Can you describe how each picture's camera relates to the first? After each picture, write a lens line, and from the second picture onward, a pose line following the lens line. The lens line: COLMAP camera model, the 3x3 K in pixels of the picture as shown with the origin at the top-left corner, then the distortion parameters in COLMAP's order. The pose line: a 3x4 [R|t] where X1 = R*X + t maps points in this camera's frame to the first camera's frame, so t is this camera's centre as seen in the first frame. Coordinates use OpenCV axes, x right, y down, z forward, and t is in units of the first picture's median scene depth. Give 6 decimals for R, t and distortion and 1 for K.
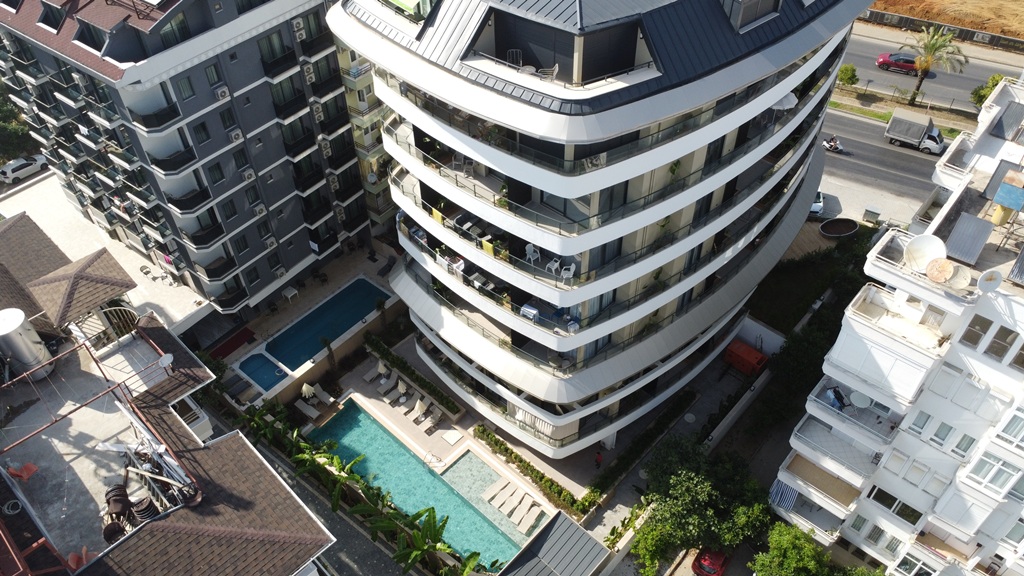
lens RADIAL K [[778.7, 0, 518.7], [0, 778.7, 287.8], [0, 0, 1]] dist [0.008917, 0.001388]
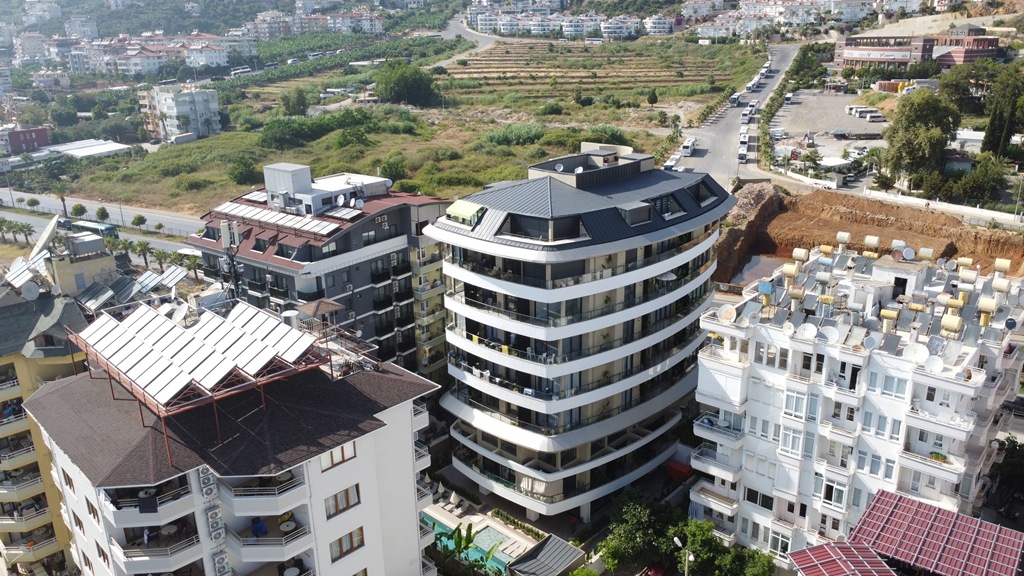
lens RADIAL K [[778.7, 0, 518.7], [0, 778.7, 287.8], [0, 0, 1]] dist [0.008917, 0.001388]
pose [[0.999992, -0.003724, -0.001725, -0.004613], [0.002585, 0.897917, -0.440157, 0.531769], [0.003188, 0.440149, 0.897919, -0.562222]]
